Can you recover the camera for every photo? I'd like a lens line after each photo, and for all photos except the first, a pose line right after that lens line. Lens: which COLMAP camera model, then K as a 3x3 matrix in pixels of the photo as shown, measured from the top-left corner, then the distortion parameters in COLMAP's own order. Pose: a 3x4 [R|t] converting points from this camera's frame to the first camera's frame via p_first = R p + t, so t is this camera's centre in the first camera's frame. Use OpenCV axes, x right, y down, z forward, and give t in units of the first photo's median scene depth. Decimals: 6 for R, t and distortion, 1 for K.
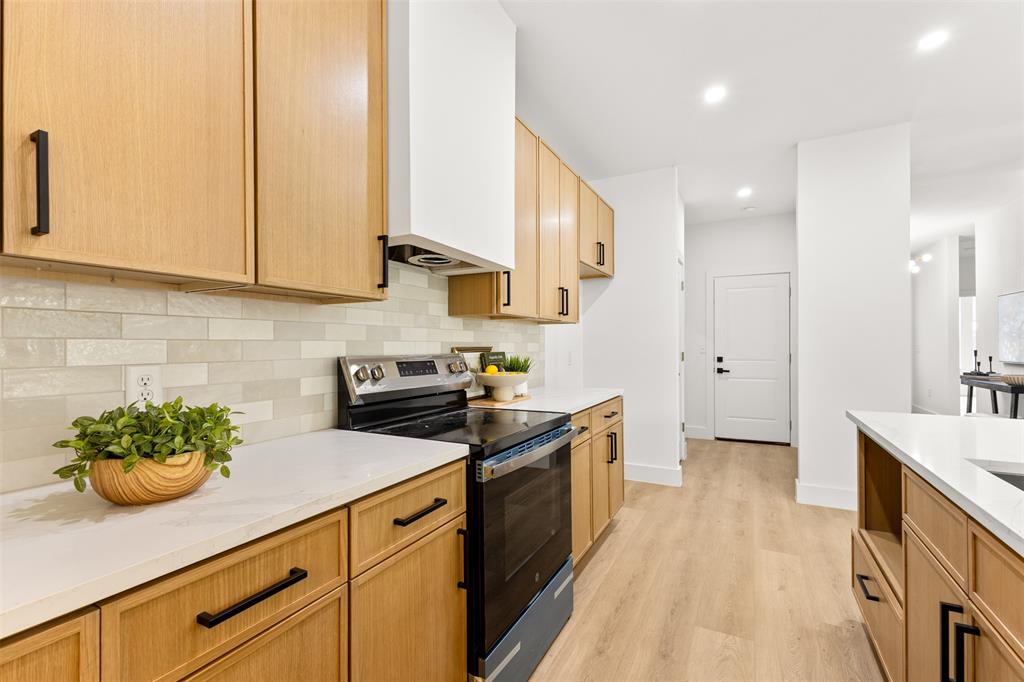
lens RADIAL K [[446.9, 0, 517.1], [0, 446.9, 341.1], [0, 0, 1]] dist [0.014129, 0.000087]
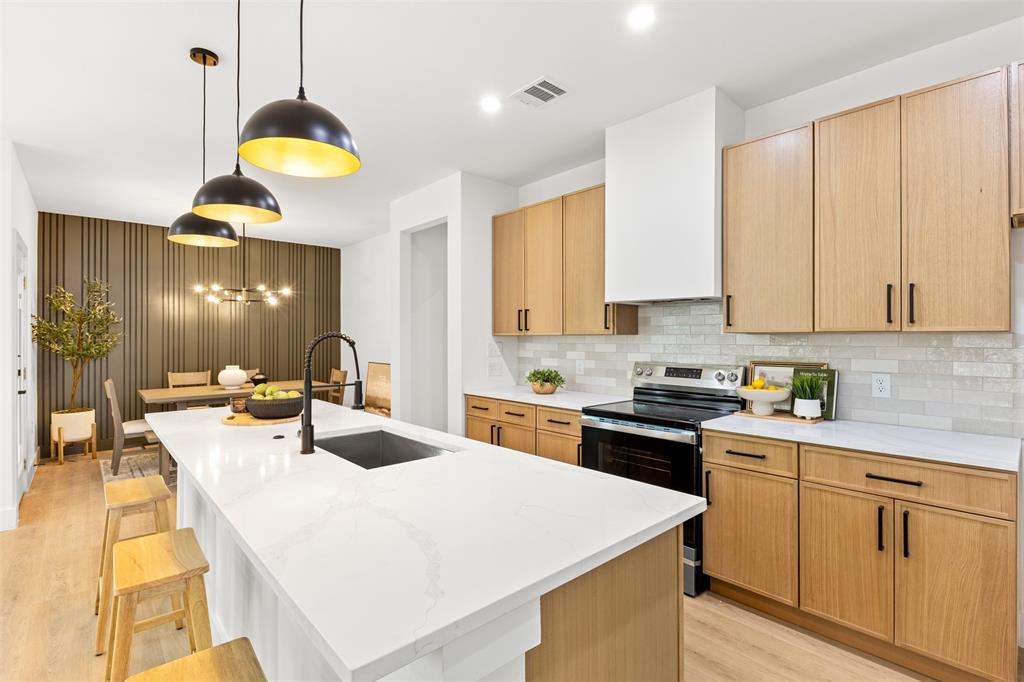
lens RADIAL K [[482.0, 0, 512.0], [0, 482.0, 341.0], [0, 0, 1]] dist [-0.004767, -0.001406]
pose [[-0.354439, 0.010080, -0.935025, 1.752946], [0.011711, 0.999911, 0.006340, -0.073579], [0.935006, -0.008703, -0.354525, 1.236173]]
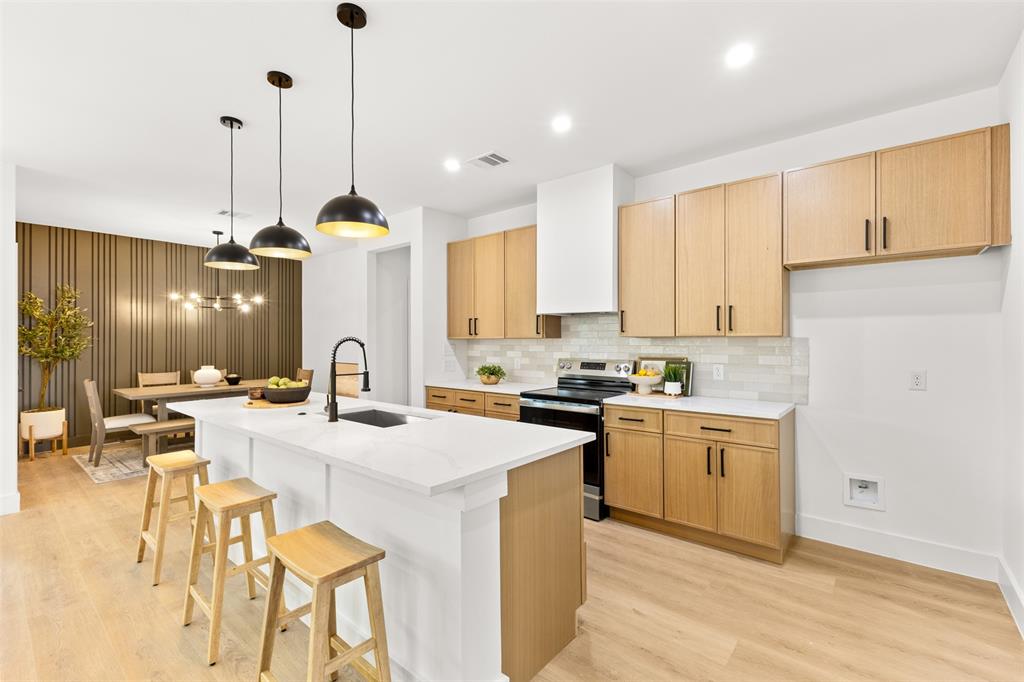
lens RADIAL K [[446.9, 0, 517.1], [0, 446.9, 341.1], [0, 0, 1]] dist [0.014129, 0.000087]
pose [[-0.211155, 0.005038, -0.977440, 2.185622], [0.012742, 0.999916, 0.002401, -0.073720], [0.977369, -0.011947, -0.211202, 1.304284]]
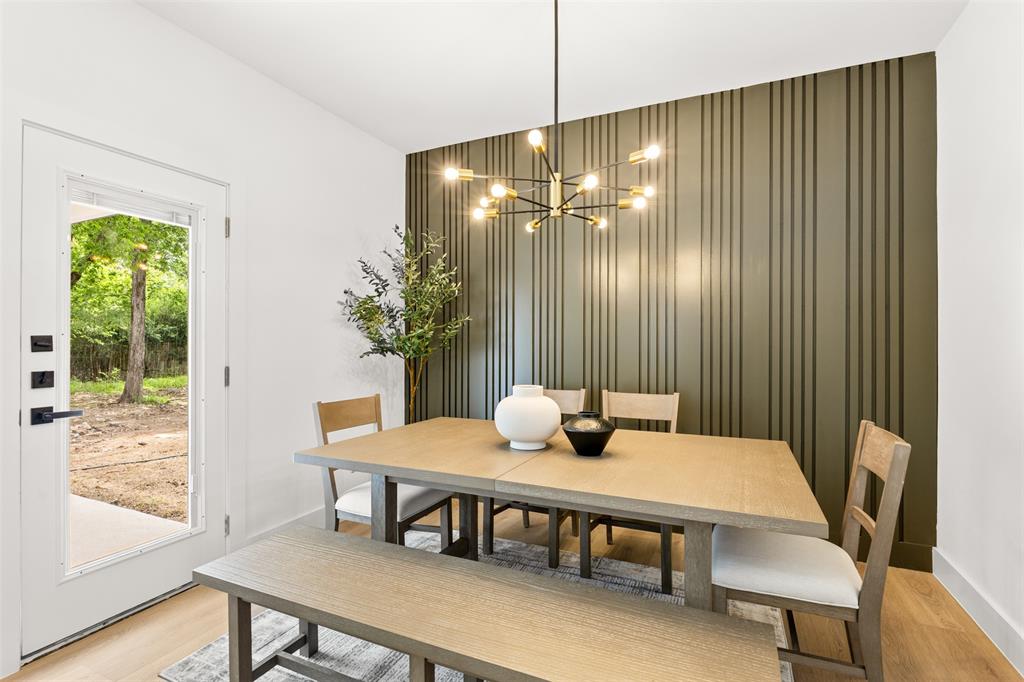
lens RADIAL K [[483.5, 0, 512.7], [0, 483.5, 347.9], [0, 0, 1]] dist [-0.003772, -0.000775]
pose [[-0.998661, -0.005194, -0.051462, -0.452509], [-0.004096, 0.999762, -0.021407, 0.017220], [0.051561, -0.021167, -0.998445, -0.413310]]
